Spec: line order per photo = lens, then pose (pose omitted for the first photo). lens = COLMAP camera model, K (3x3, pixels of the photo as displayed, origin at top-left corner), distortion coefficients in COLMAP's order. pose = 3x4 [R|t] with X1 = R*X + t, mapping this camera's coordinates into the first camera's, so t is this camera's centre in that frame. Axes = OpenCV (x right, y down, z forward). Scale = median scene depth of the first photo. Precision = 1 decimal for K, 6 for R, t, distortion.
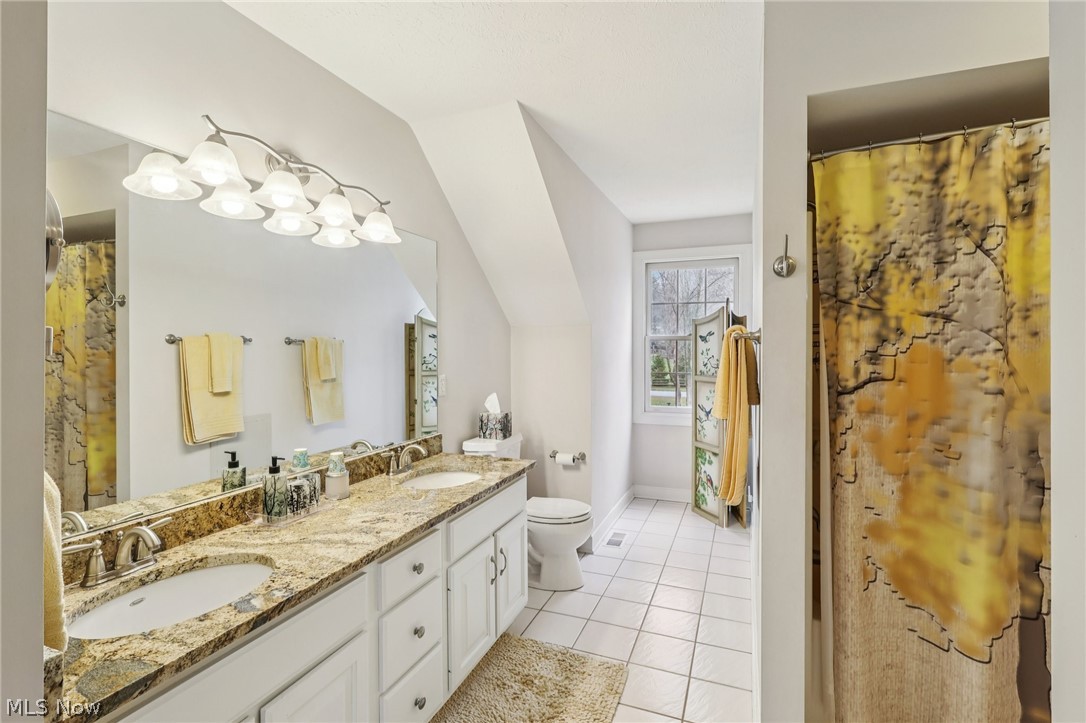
lens RADIAL K [[505.8, 0, 541.7], [0, 505.8, 353.8], [0, 0, 1]] dist [-0.004334, 0.001267]
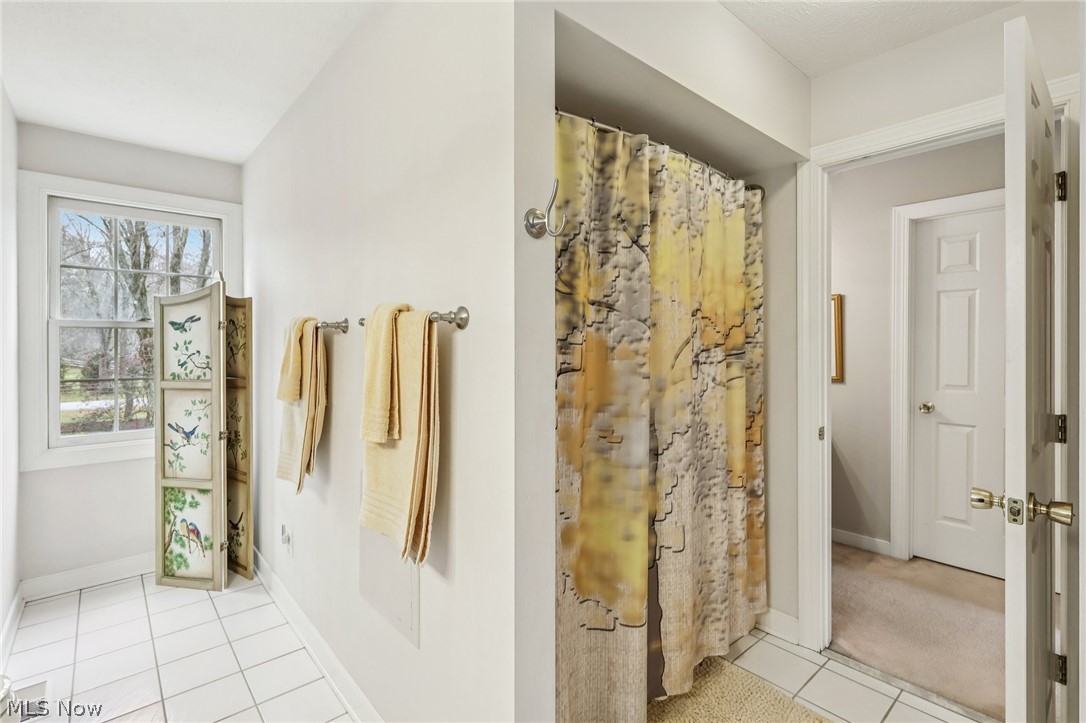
lens RADIAL K [[505.8, 0, 542.3], [0, 505.8, 348.7], [0, 0, 1]] dist [-0.004334, 0.001267]
pose [[0.448257, -0.009586, 0.893853, -0.176826], [0.011633, 0.999920, 0.004890, 0.006865], [-0.893829, 0.008206, 0.448333, 0.653015]]
